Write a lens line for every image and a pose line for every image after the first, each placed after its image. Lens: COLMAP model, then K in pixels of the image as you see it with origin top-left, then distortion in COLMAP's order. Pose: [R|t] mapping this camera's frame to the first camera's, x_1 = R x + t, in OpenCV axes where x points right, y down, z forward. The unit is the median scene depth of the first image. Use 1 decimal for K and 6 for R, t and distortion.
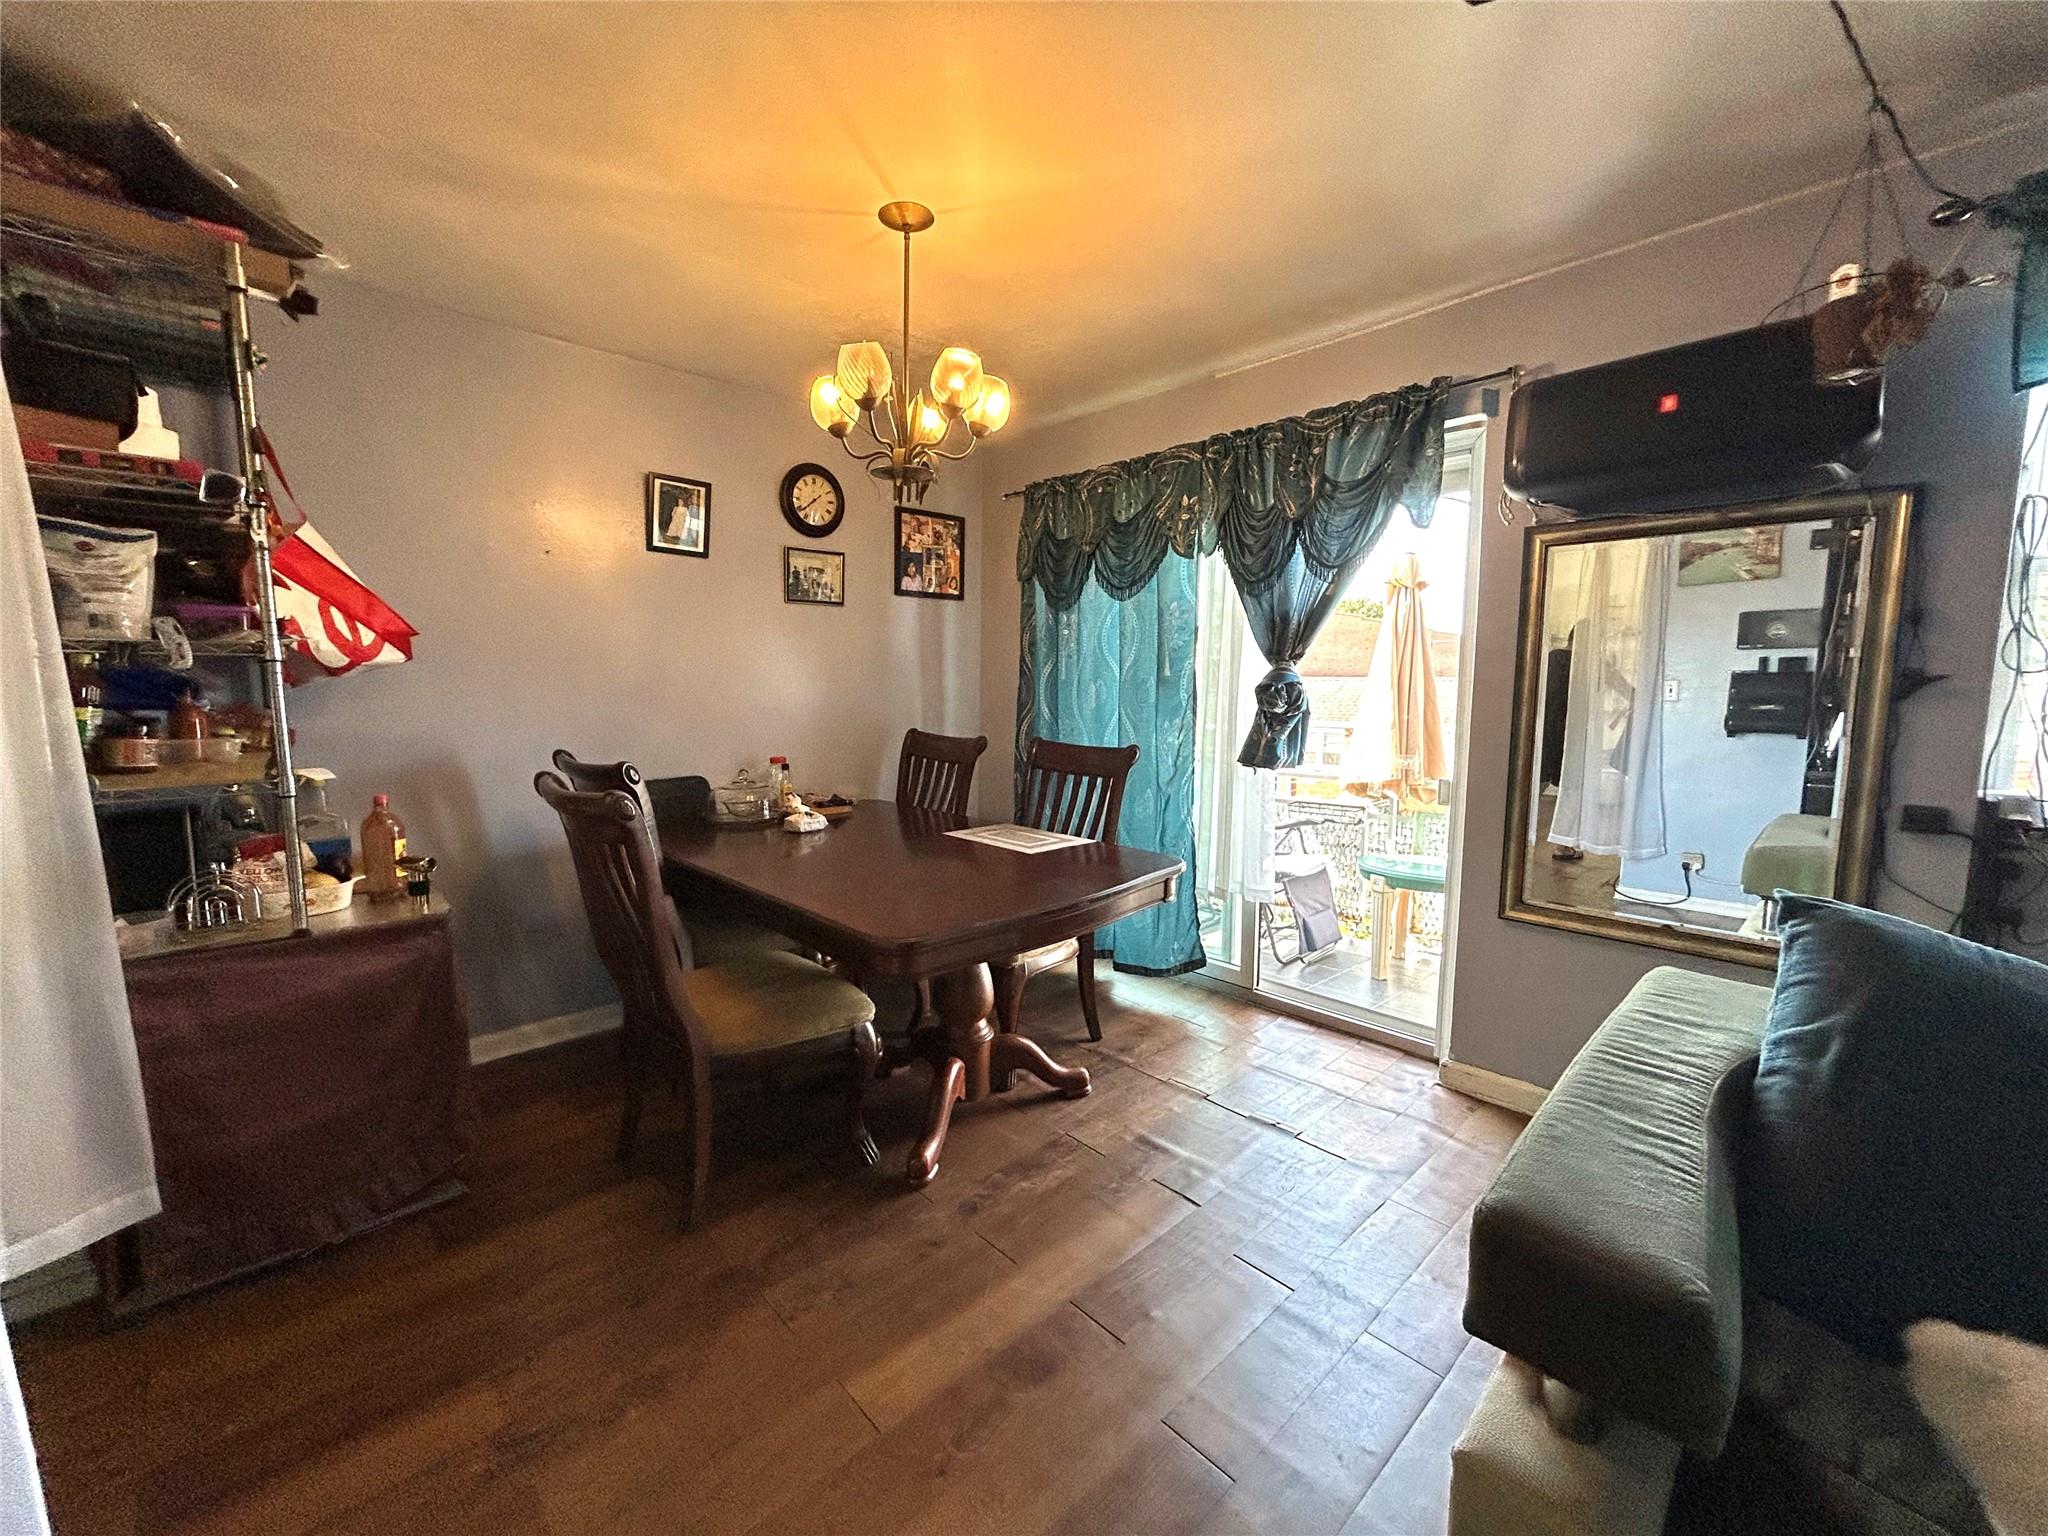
lens RADIAL K [[820.8, 0, 1022.7], [0, 820.8, 769.6], [0, 0, 1]] dist [-0.000383, 0.000011]
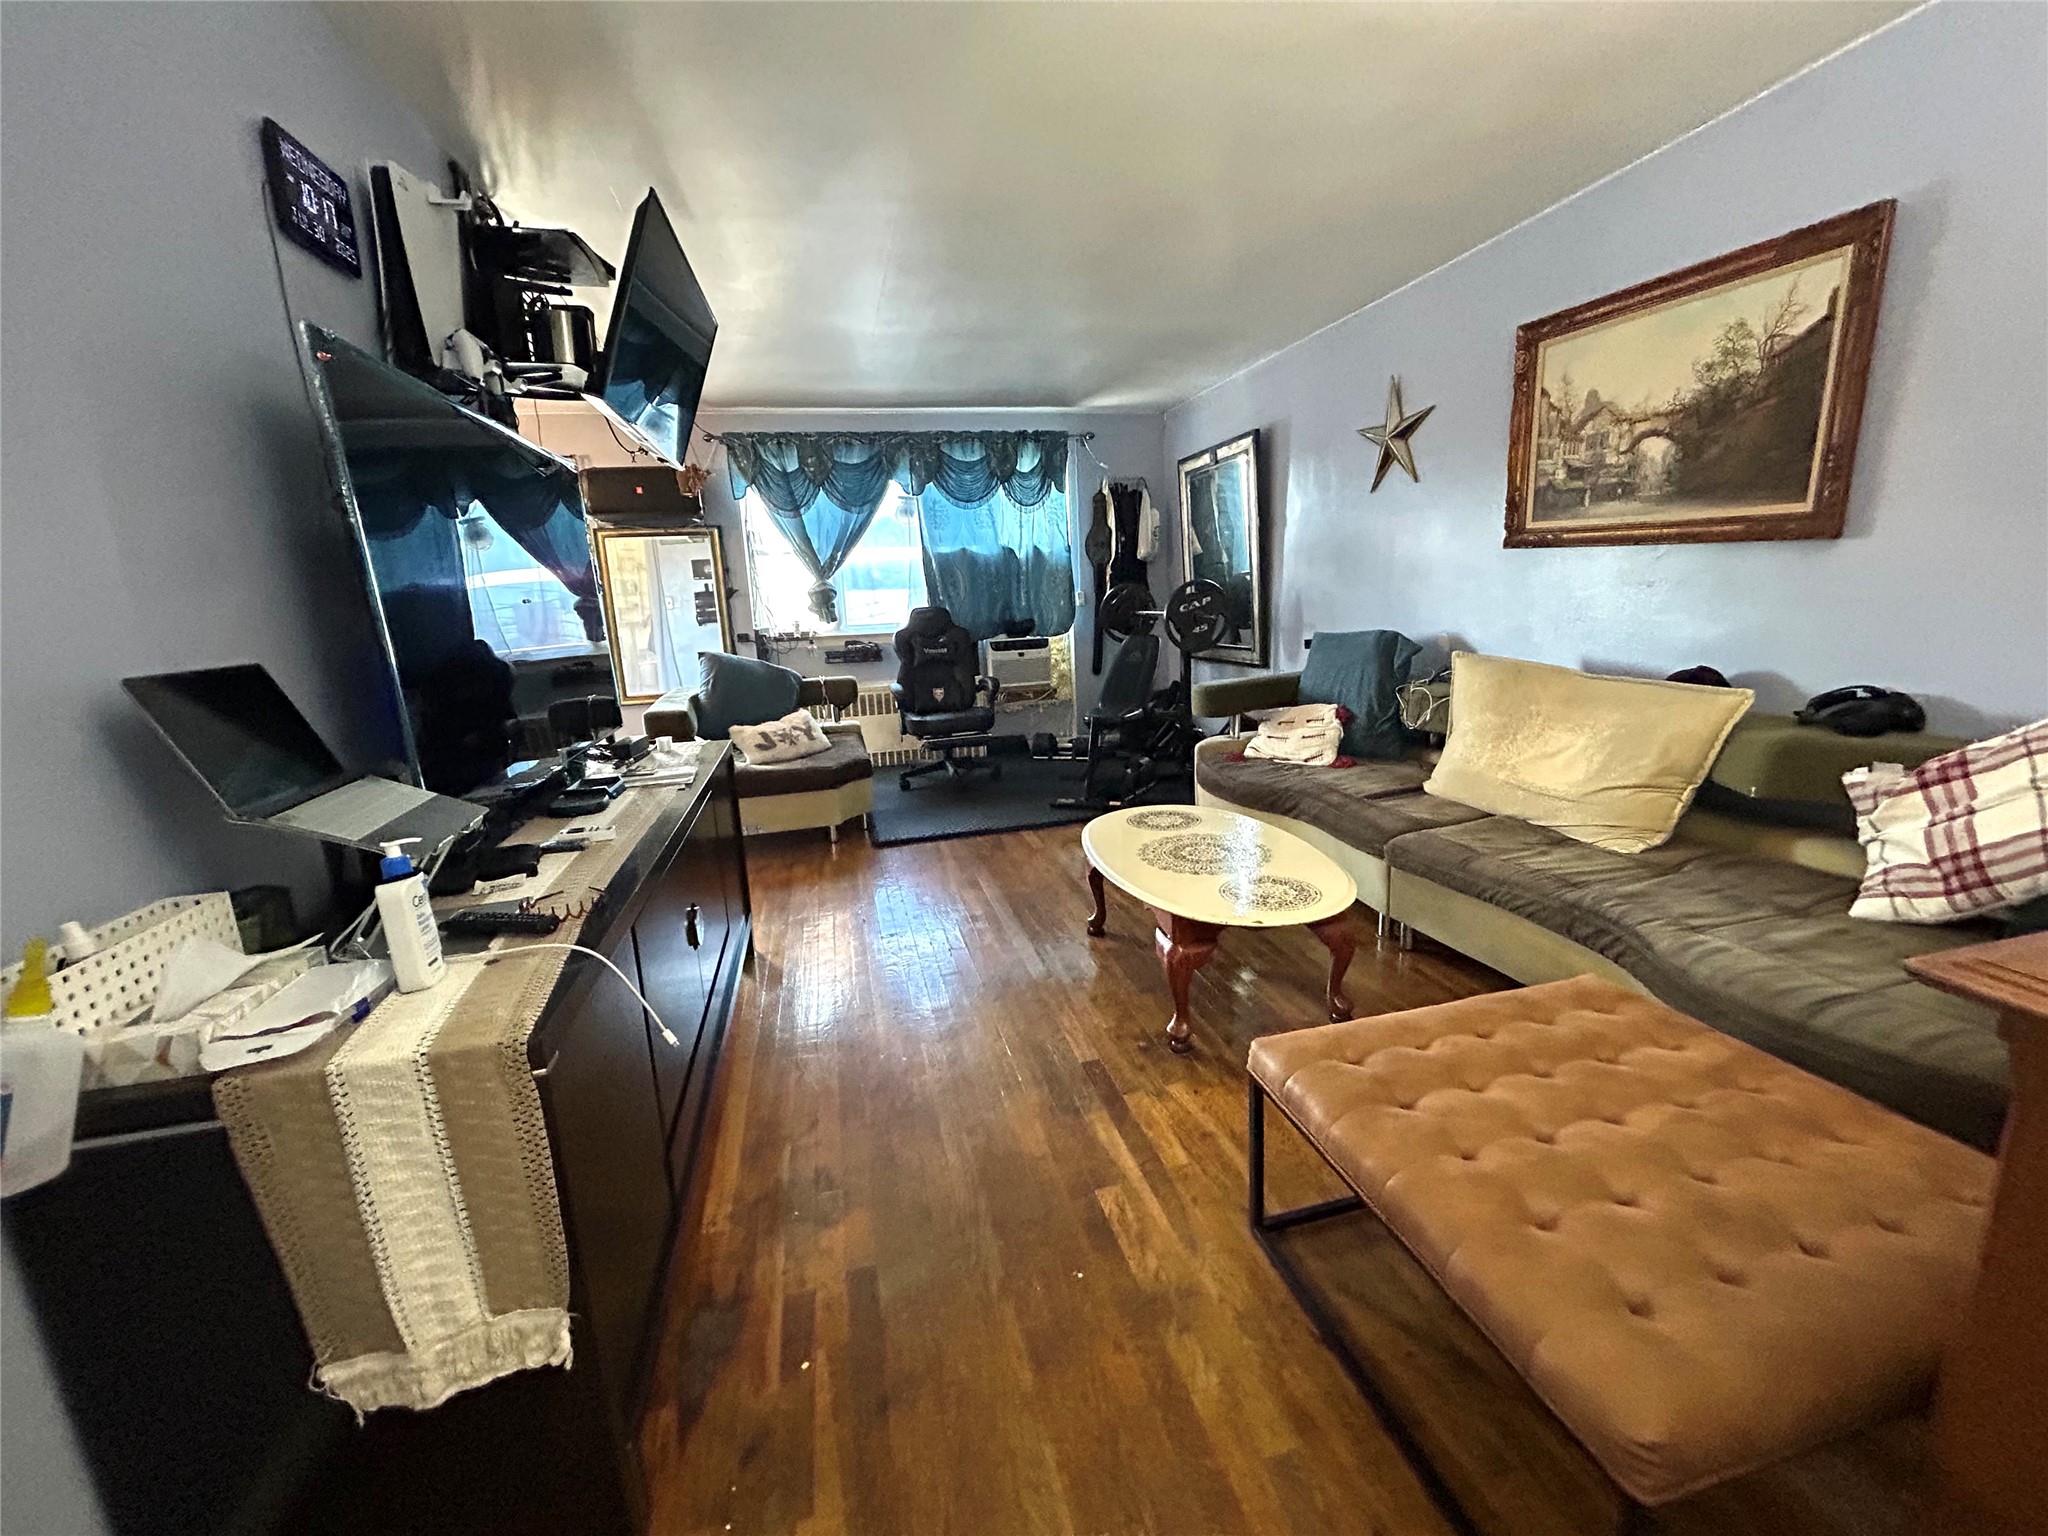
lens RADIAL K [[820.8, 0, 1019.5], [0, 820.8, 761.3], [0, 0, 1]] dist [-0.000383, 0.000011]
pose [[0.496033, -0.201997, 0.844481, -1.049309], [0.138899, 0.978499, 0.152467, 0.186764], [-0.857122, 0.041669, 0.513426, -1.416783]]
